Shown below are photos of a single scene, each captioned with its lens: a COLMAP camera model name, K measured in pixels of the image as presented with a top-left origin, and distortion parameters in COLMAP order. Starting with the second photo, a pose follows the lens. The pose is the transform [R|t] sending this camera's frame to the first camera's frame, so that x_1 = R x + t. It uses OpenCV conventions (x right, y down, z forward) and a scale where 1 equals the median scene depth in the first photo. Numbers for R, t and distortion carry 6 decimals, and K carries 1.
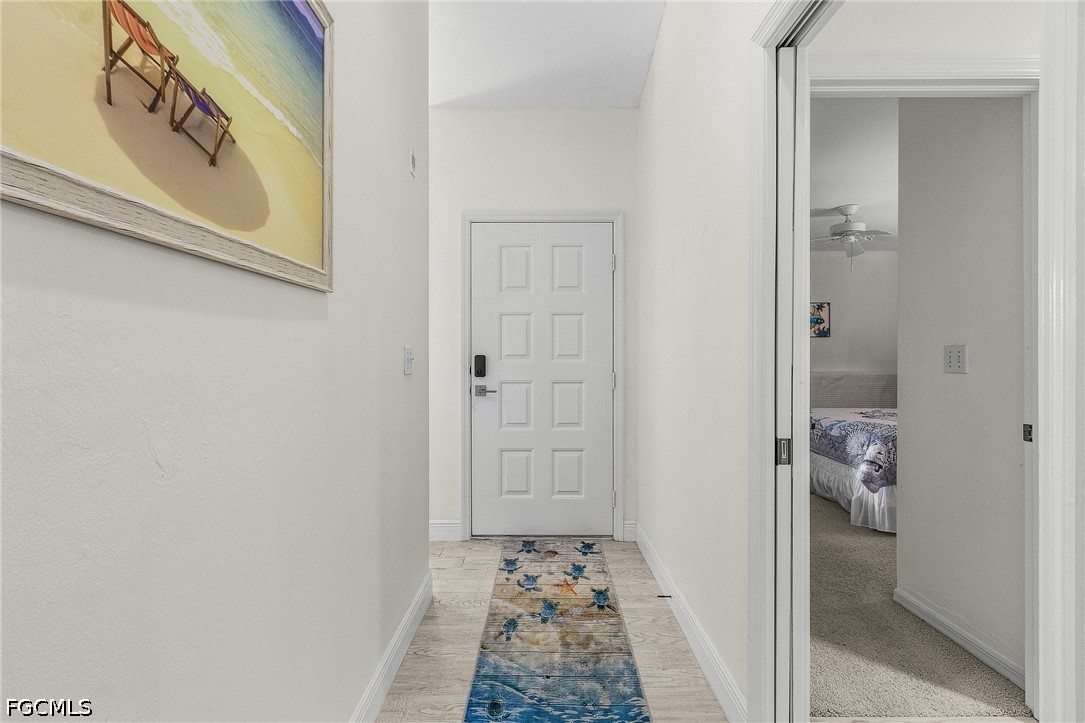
lens RADIAL K [[514.1, 0, 537.9], [0, 514.1, 352.7], [0, 0, 1]] dist [0.002788, -0.000806]
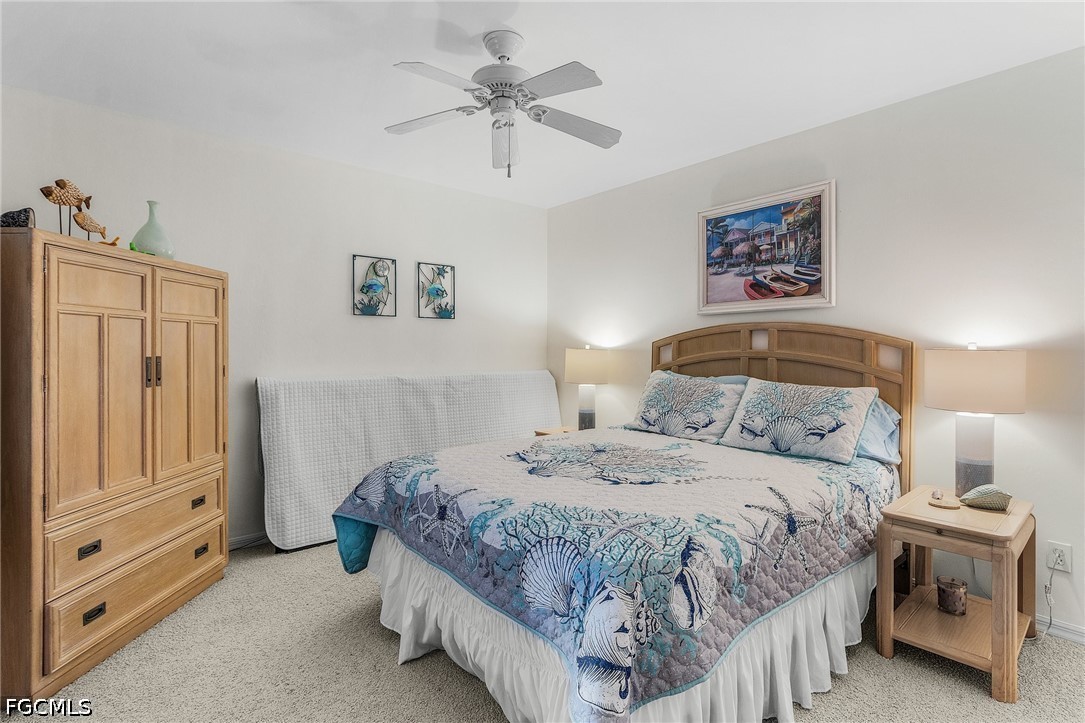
lens RADIAL K [[514.1, 0, 537.9], [0, 514.1, 352.7], [0, 0, 1]] dist [0.002788, -0.000806]
pose [[0.756054, -0.007995, 0.654460, 0.332194], [-0.005099, 0.999823, 0.018104, -0.000063], [-0.654489, -0.017025, 0.755880, 0.658699]]
